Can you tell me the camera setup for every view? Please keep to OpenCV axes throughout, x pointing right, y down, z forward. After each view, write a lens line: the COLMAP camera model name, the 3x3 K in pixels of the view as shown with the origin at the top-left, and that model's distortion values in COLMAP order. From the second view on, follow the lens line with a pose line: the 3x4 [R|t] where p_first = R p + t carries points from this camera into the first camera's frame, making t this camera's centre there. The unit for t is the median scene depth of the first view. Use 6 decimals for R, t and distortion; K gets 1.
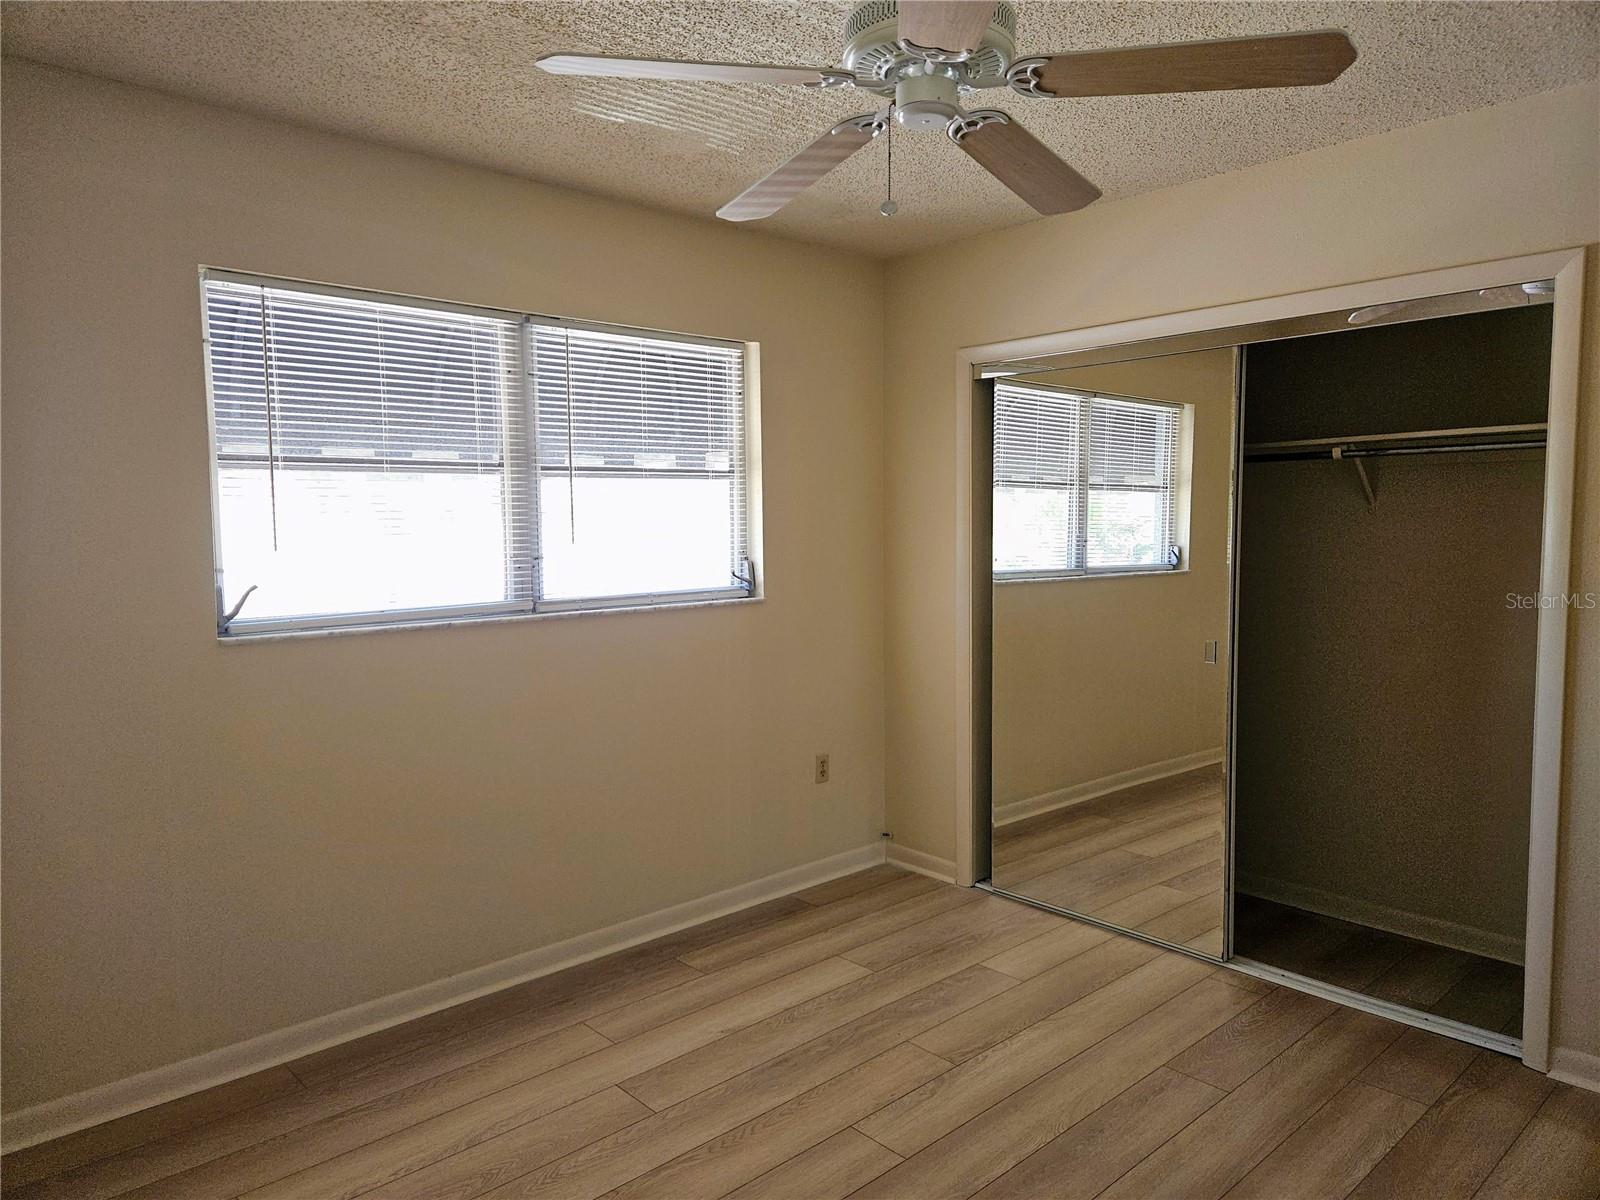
lens RADIAL K [[1065.6, 0, 788.1], [0, 1065.6, 609.2], [0, 0, 1]] dist [0.078015, -0.067556]
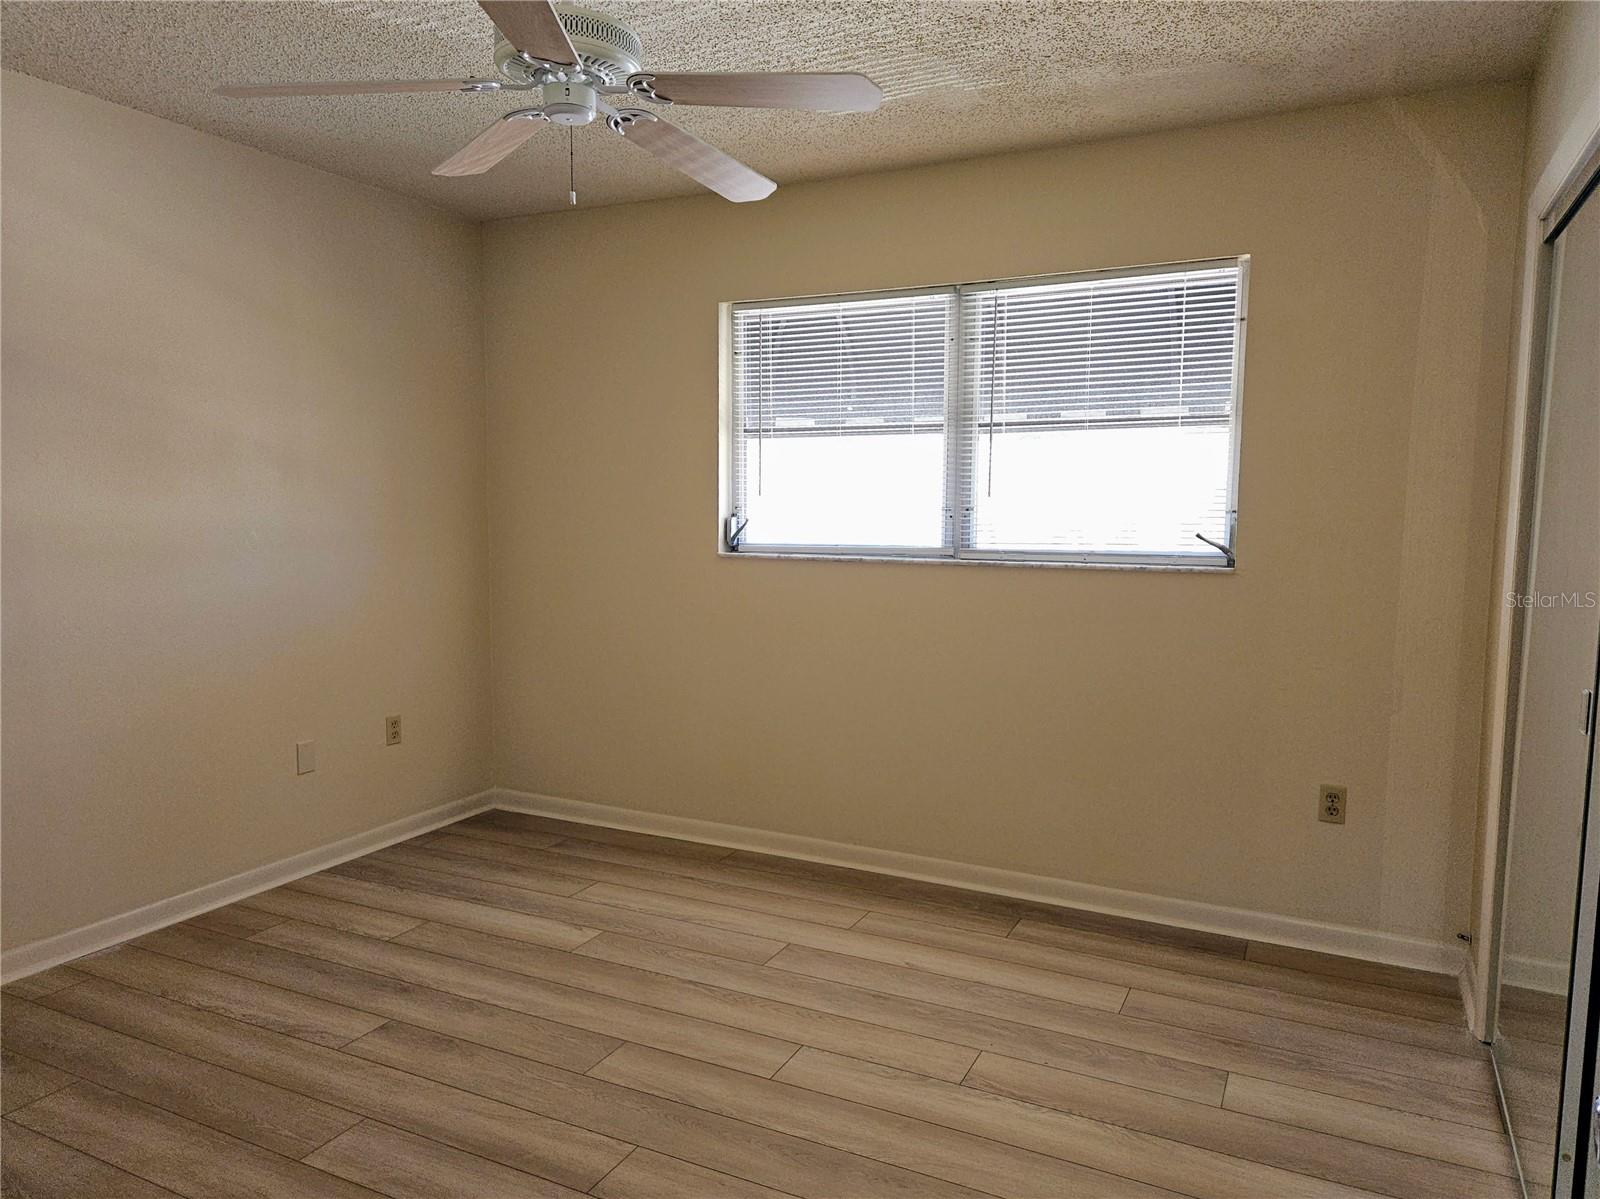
lens RADIAL K [[1129.5, 0, 795.5], [0, 1129.5, 610.8], [0, 0, 1]] dist [0.095291, -0.088229]
pose [[0.354470, 0.111244, -0.928426, 0.802057], [-0.084278, 0.992658, 0.086763, -0.031169], [0.931261, 0.047491, 0.361243, 0.435153]]
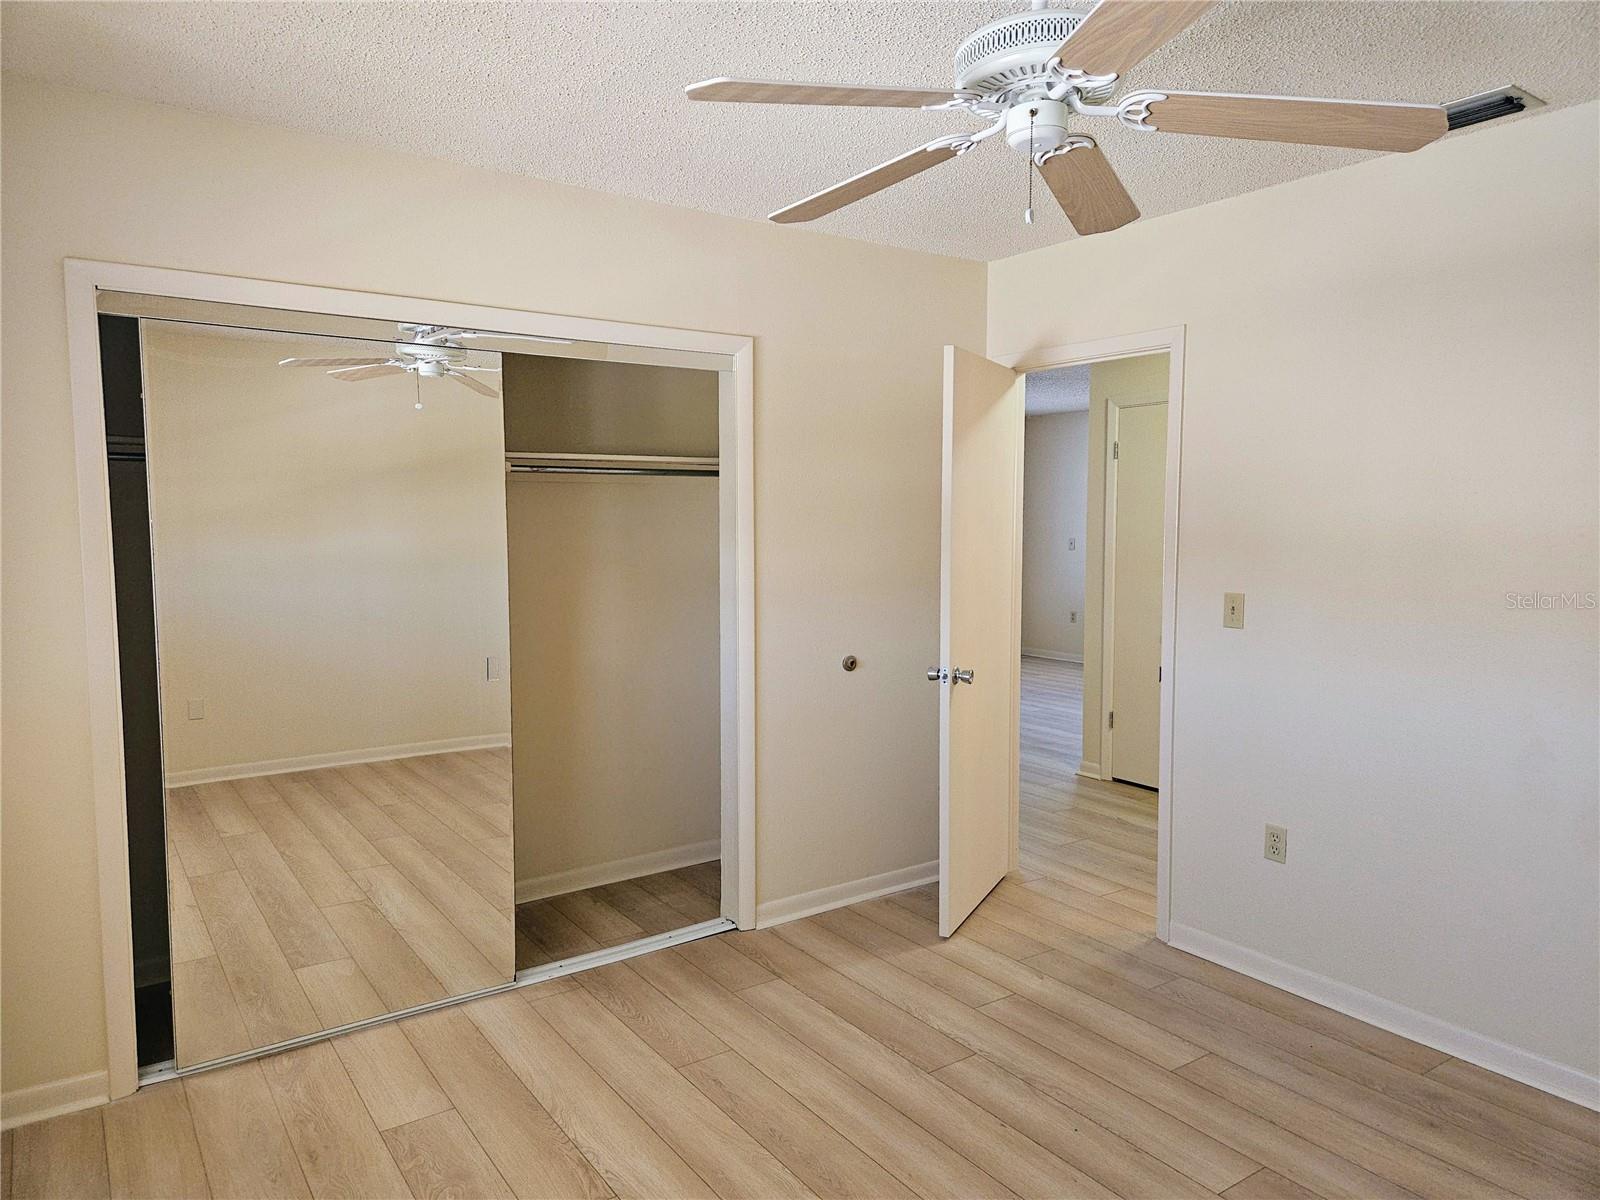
lens RADIAL K [[1065.6, 0, 788.1], [0, 1065.6, 609.2], [0, 0, 1]] dist [0.078015, -0.067556]
pose [[0.133339, -0.077769, 0.988015, -0.511641], [0.088130, 0.993898, 0.066338, -0.052573], [-0.987144, 0.078229, 0.139379, 0.614372]]
